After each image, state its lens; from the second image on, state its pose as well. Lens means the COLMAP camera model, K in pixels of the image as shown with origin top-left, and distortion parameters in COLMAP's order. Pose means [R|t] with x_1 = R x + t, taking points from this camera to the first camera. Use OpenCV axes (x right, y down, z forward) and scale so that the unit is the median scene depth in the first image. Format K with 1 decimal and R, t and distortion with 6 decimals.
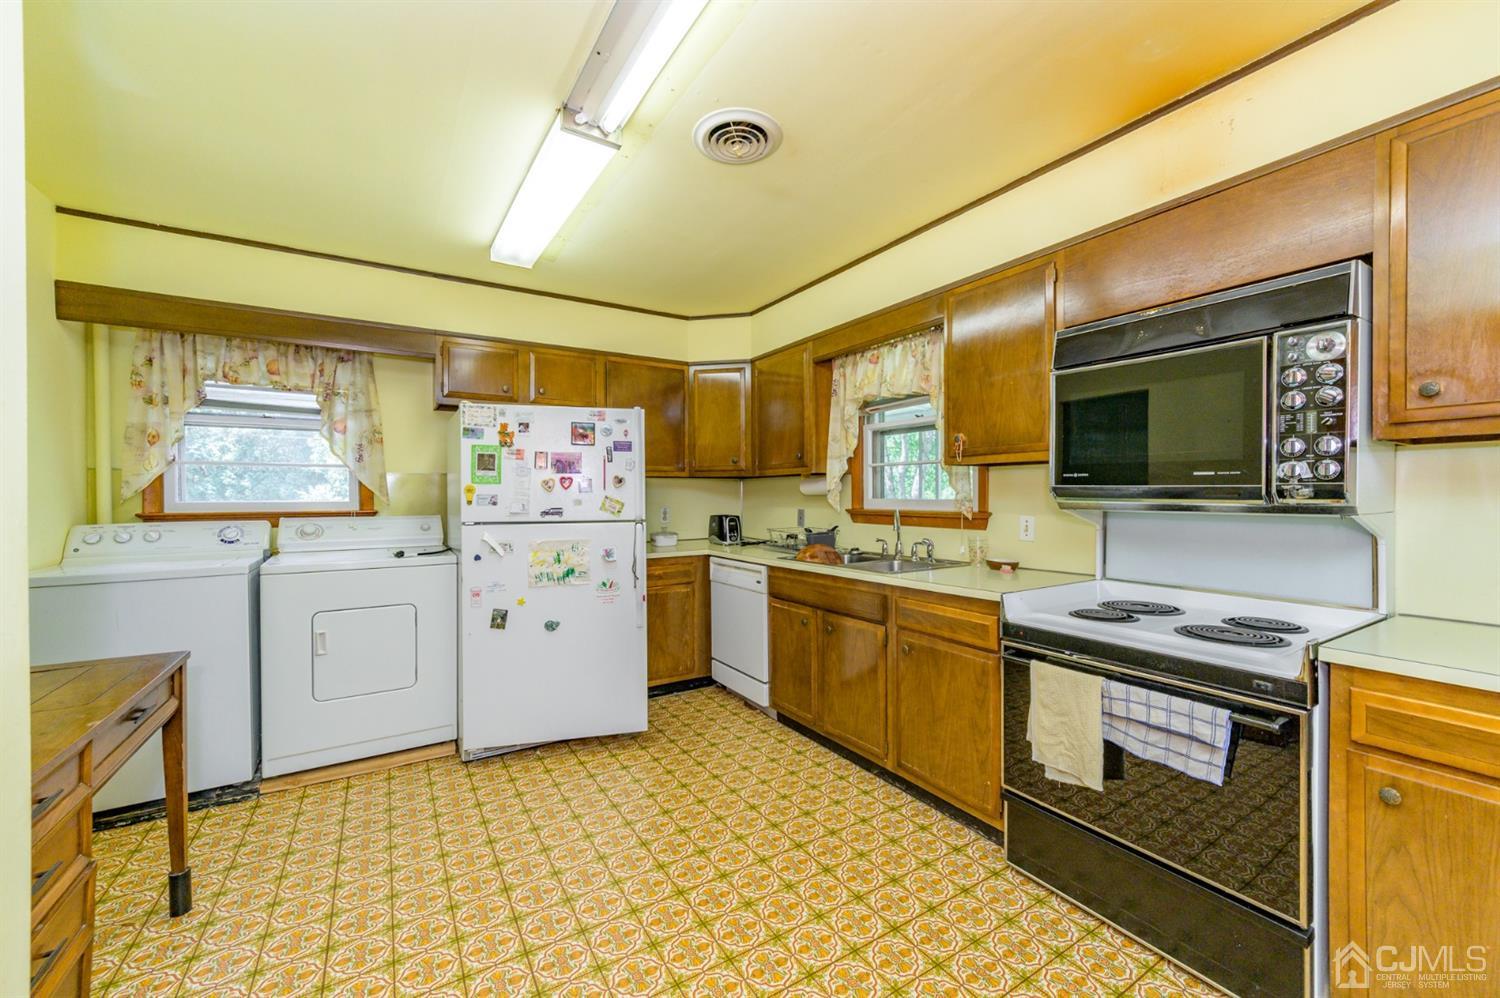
lens RADIAL K [[589.7, 0, 747.6], [0, 589.7, 499.1], [0, 0, 1]] dist [-0.000136, -0.000195]
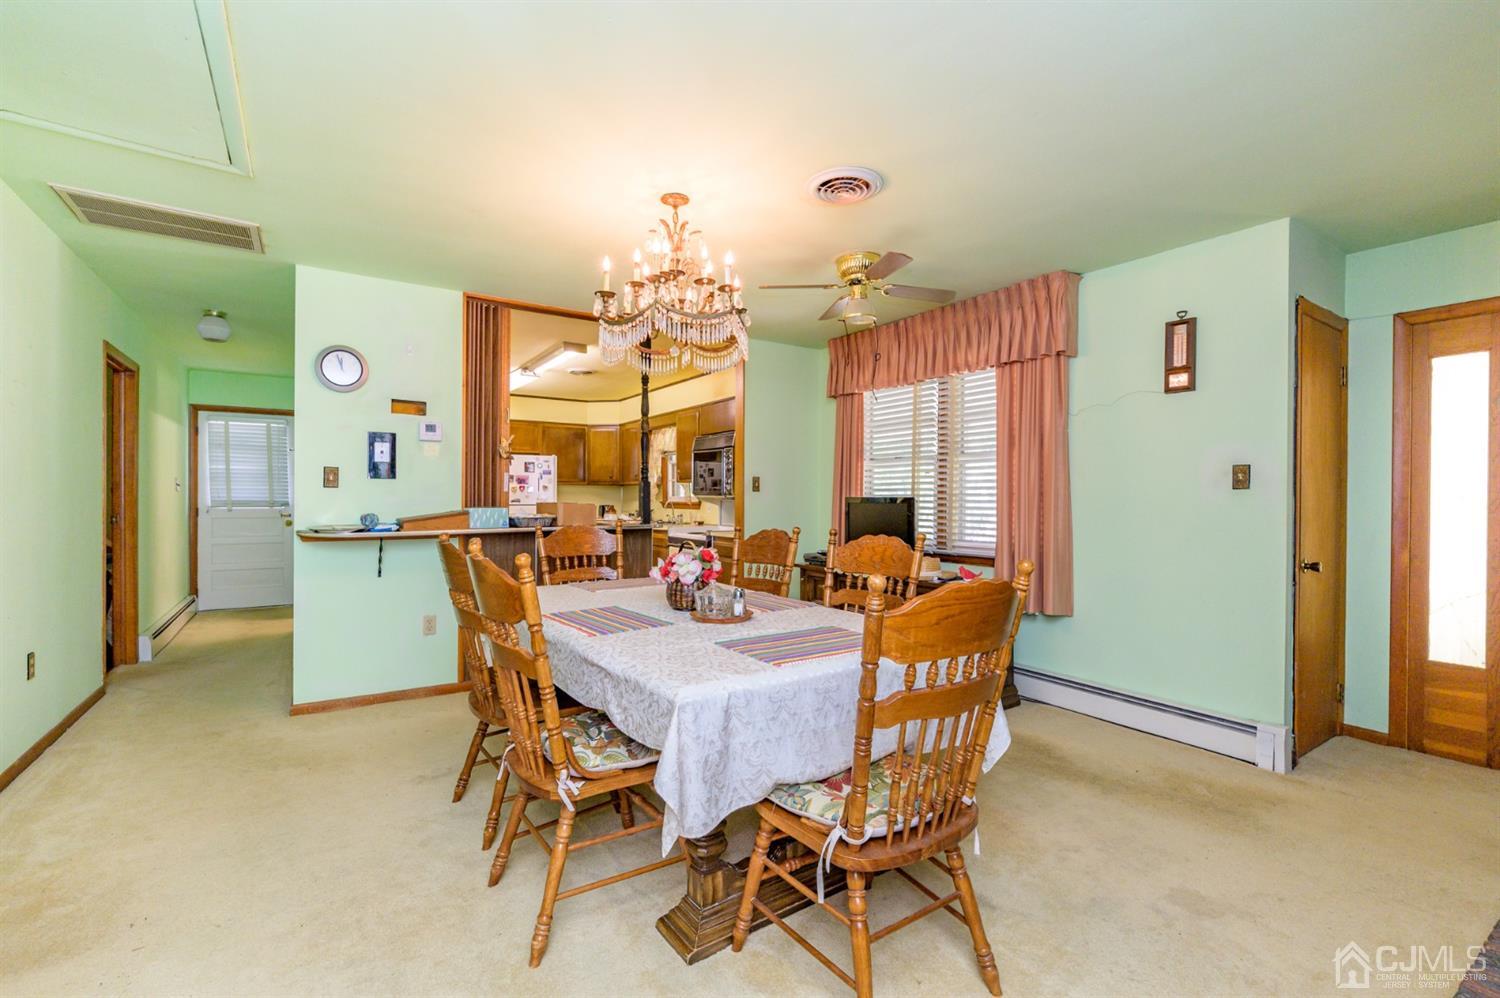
lens RADIAL K [[660.6, 0, 747.0], [0, 660.6, 503.5], [0, 0, 1]] dist [-0.003743, -0.000199]
pose [[0.999611, 0.007702, 0.026798, 0.505031], [-0.007774, 0.999966, 0.002605, 0.018779], [-0.026777, -0.002812, 0.999637, -1.610810]]
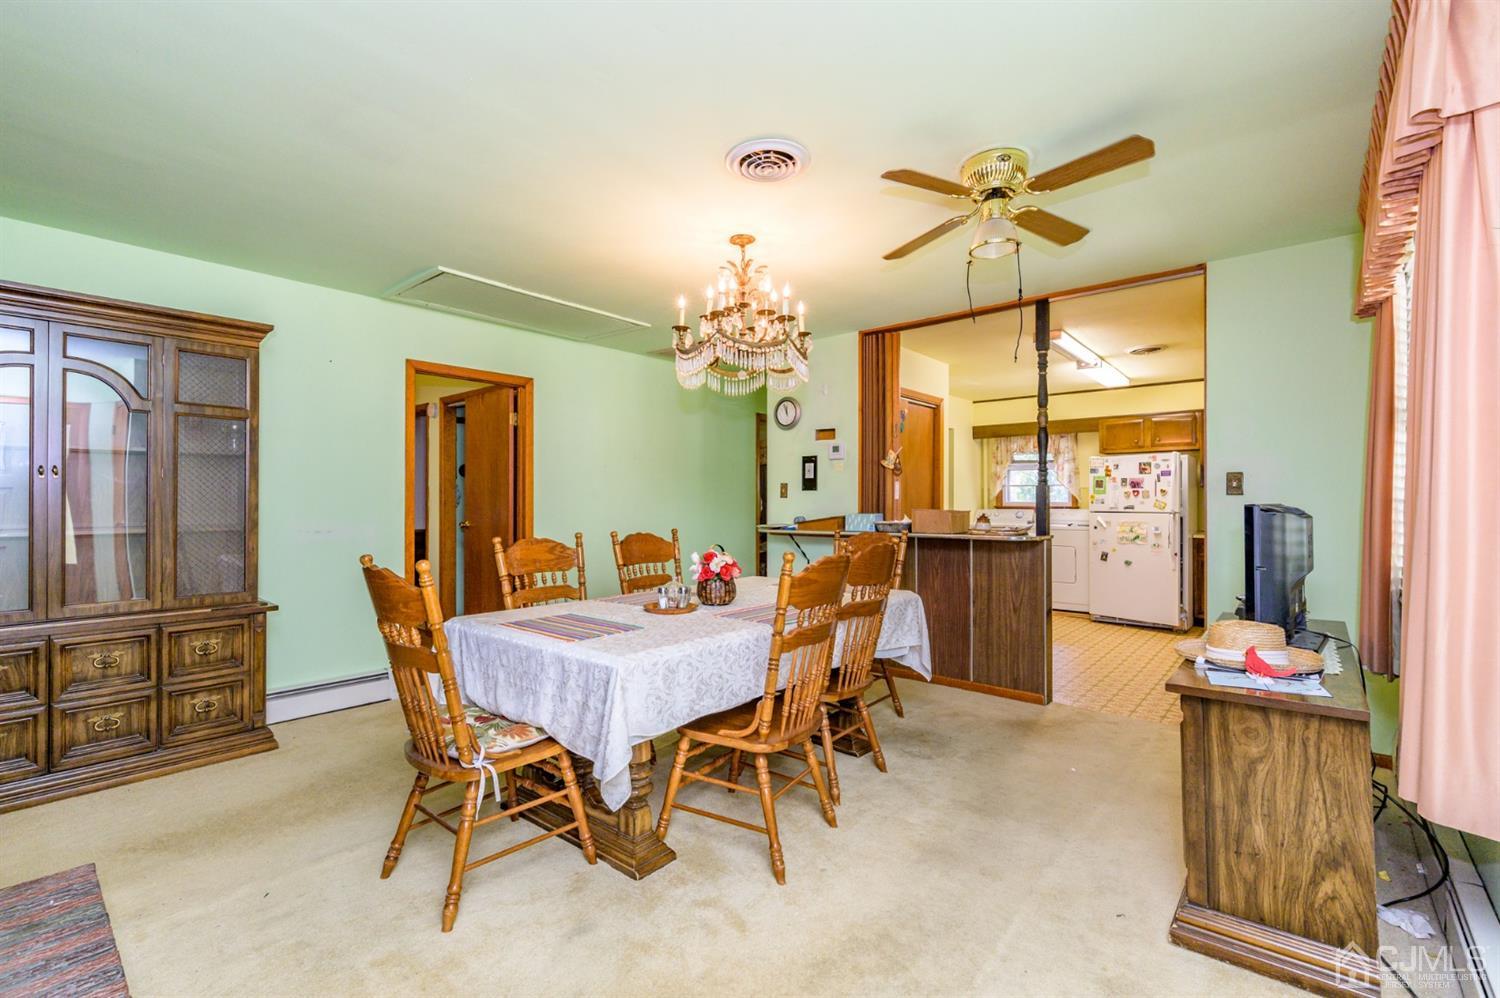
lens RADIAL K [[660.6, 0, 728.2], [0, 660.6, 497.2], [0, 0, 1]] dist [-0.003743, -0.000199]
pose [[0.276513, -0.001226, -0.961009, 1.456790], [-0.006921, 0.999971, -0.003267, 0.003555], [0.960985, 0.007554, 0.276497, -0.951725]]
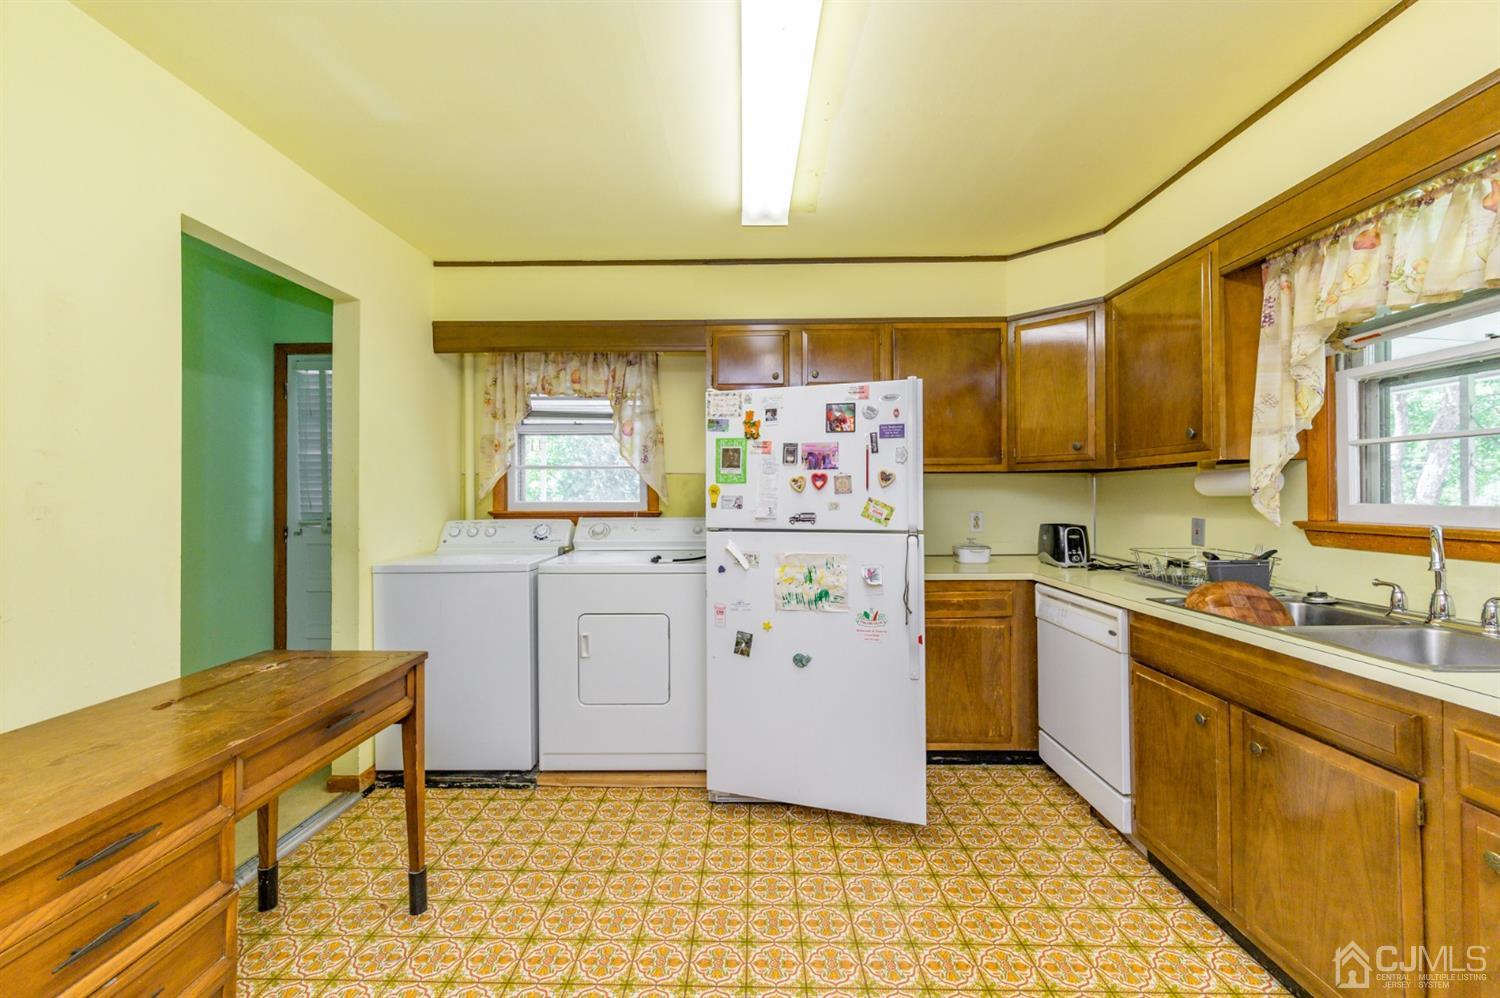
lens RADIAL K [[589.7, 0, 743.2], [0, 589.7, 491.4], [0, 0, 1]] dist [-0.000136, -0.000195]
pose [[0.838662, -0.002013, -0.544649, 0.035939], [-0.003492, 0.999953, -0.009072, -0.006528], [0.544641, 0.009510, 0.838615, 0.279251]]
